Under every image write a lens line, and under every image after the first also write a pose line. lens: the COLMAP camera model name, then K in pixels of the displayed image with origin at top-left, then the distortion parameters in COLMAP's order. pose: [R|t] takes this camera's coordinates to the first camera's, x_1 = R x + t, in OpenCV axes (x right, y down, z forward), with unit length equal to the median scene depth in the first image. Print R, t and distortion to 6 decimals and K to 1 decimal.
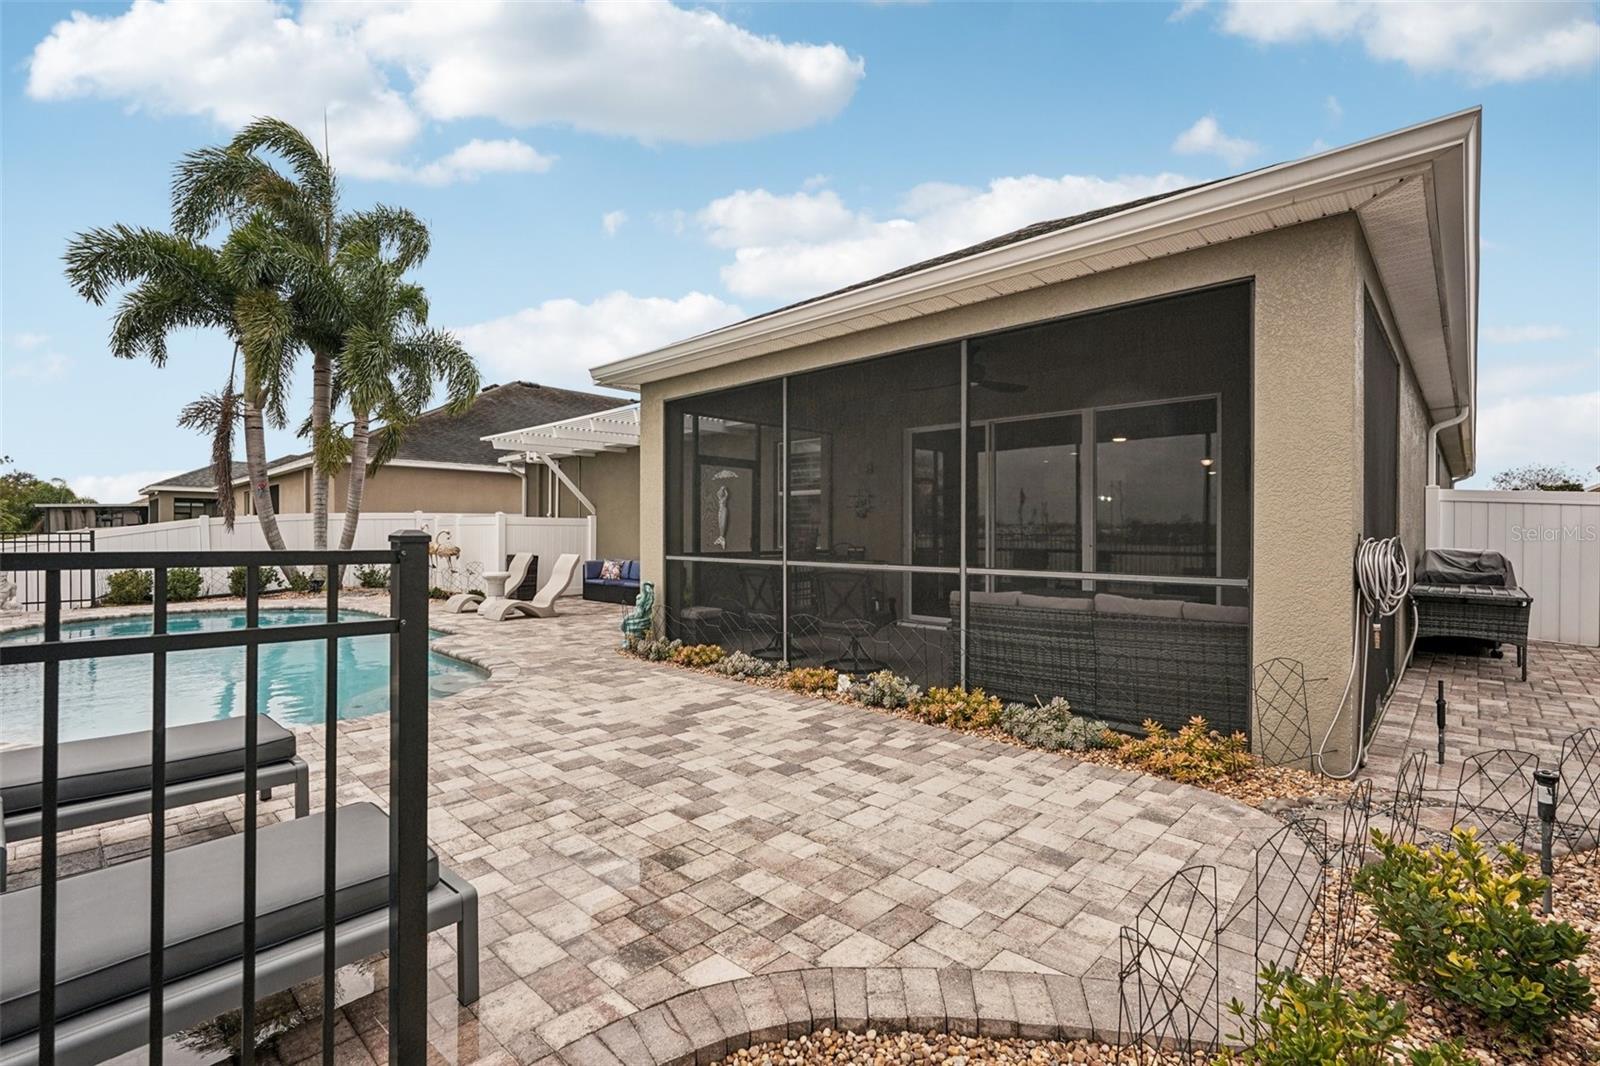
lens RADIAL K [[710.2, 0, 802.5], [0, 710.2, 538.7], [0, 0, 1]] dist [-0.014932, 0.012248]
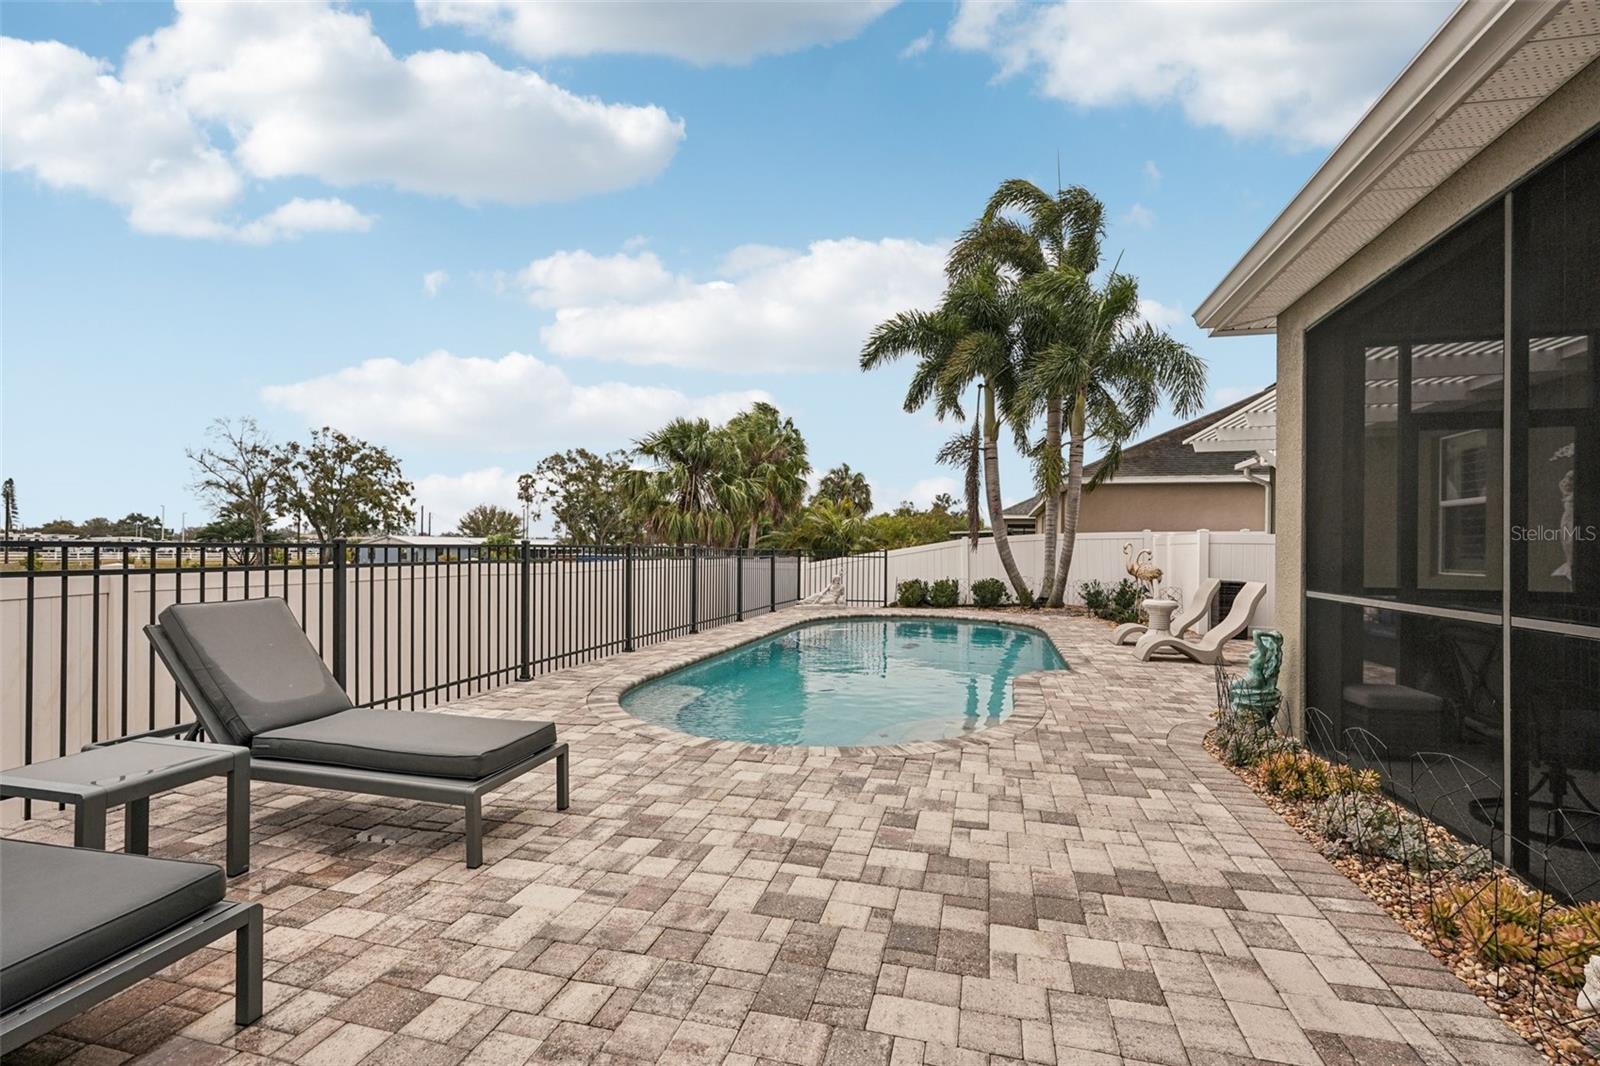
lens RADIAL K [[710.2, 0, 802.5], [0, 710.2, 538.7], [0, 0, 1]] dist [-0.014932, 0.012248]
pose [[0.481361, -0.010488, -0.876460, 0.127979], [-0.017354, 0.999618, -0.021493, 0.000768], [0.876351, 0.025556, 0.480995, 0.359636]]
